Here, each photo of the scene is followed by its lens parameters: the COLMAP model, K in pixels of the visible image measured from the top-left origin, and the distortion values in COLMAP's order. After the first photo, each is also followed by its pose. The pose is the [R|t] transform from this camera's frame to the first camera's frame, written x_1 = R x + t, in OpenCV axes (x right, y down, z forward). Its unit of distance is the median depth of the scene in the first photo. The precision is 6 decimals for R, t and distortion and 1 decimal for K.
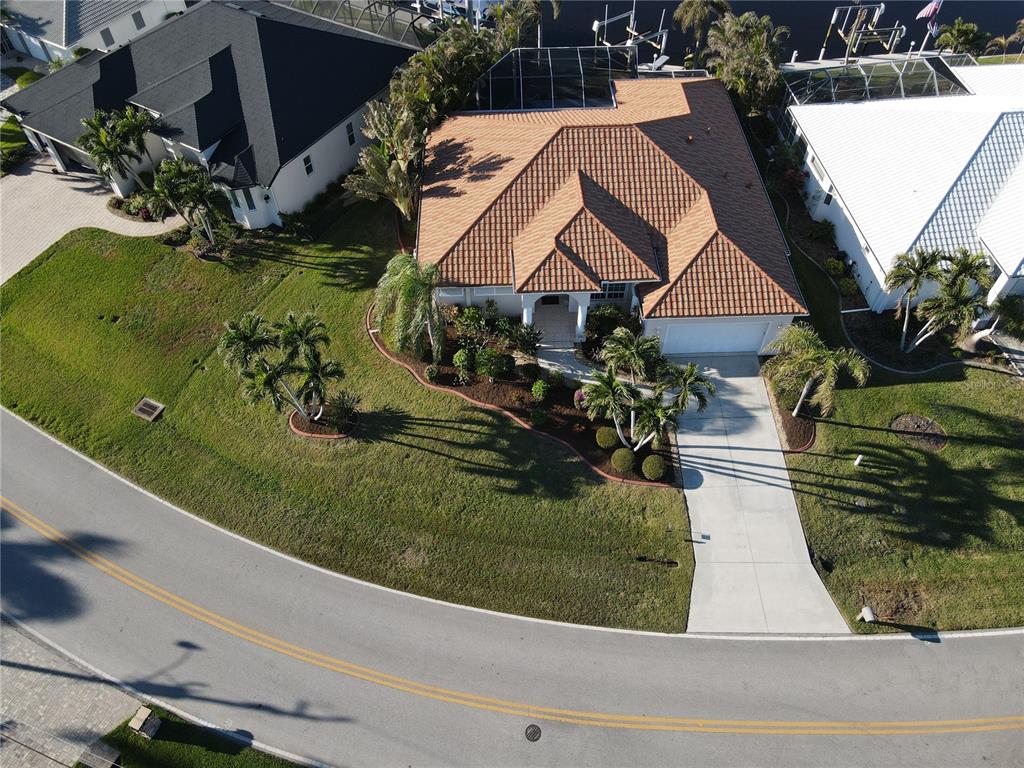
lens RADIAL K [[760.2, 0, 504.6], [0, 760.2, 370.5], [0, 0, 1]] dist [0.010842, 0.011891]
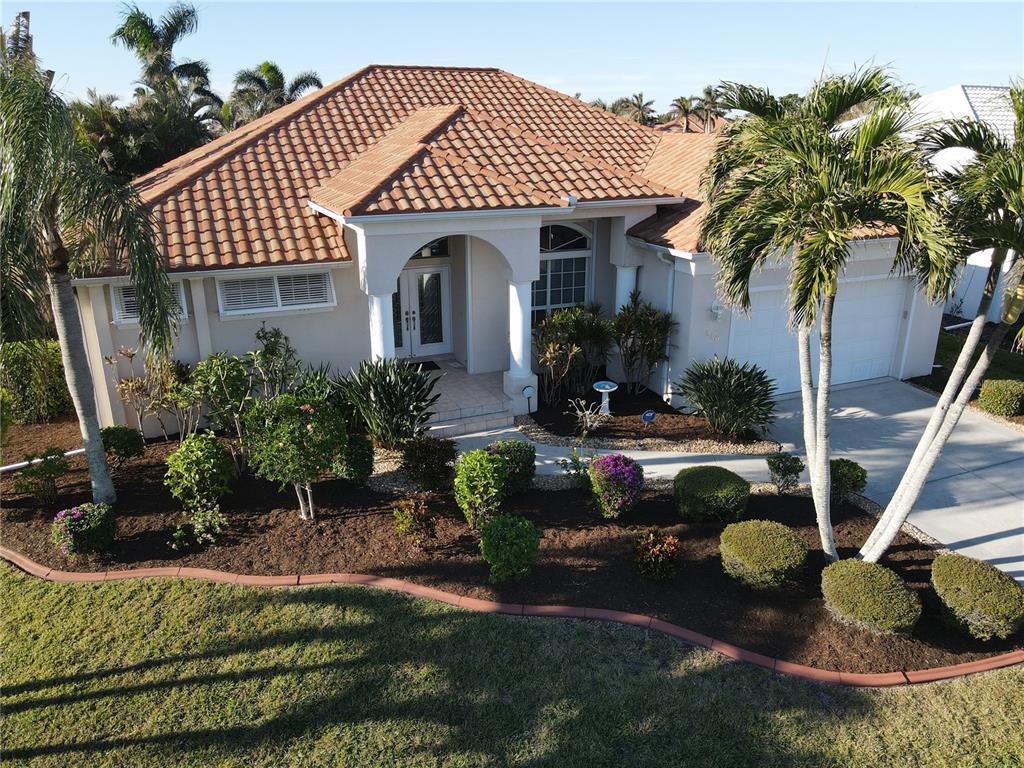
lens RADIAL K [[752.8, 0, 507.7], [0, 752.8, 379.2], [0, 0, 1]] dist [0.012560, 0.010627]
pose [[0.930154, -0.107948, 0.350943, -0.044421], [0.276600, 0.834588, -0.476398, 0.137612], [-0.241466, 0.540194, 0.806154, 0.734846]]
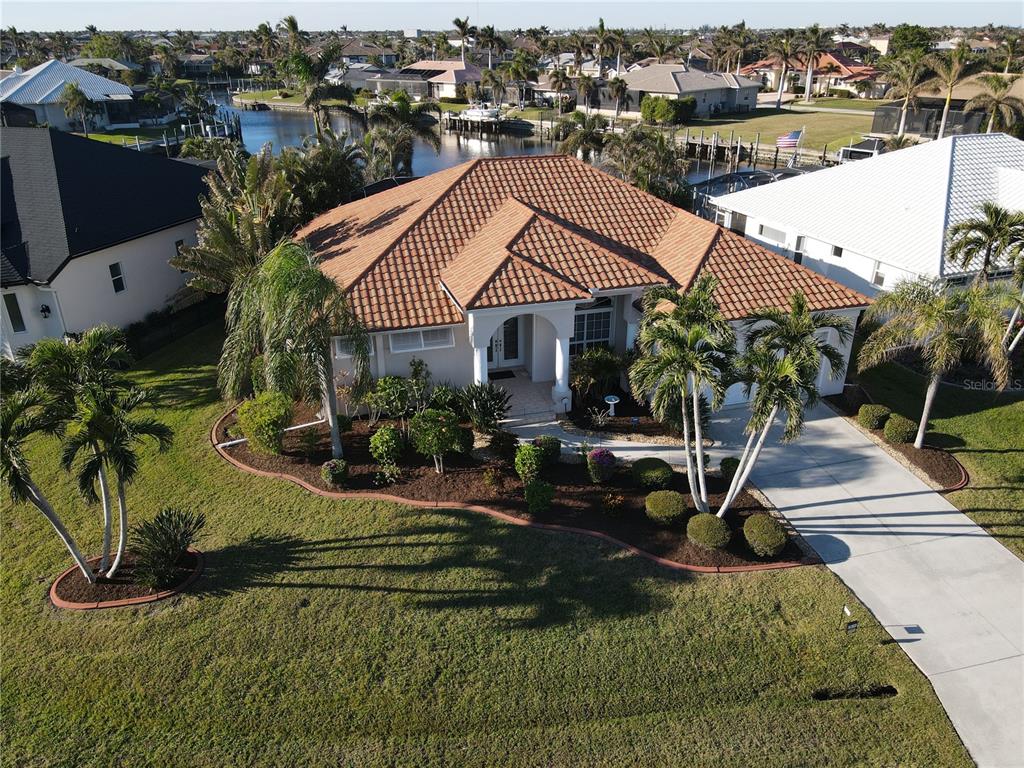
lens RADIAL K [[752.8, 0, 507.7], [0, 752.8, 379.2], [0, 0, 1]] dist [0.012560, 0.010627]
pose [[0.969820, -0.096684, 0.223835, -0.093042], [0.184148, 0.892147, -0.412508, 0.206544], [-0.159811, 0.441277, 0.883026, 0.463465]]
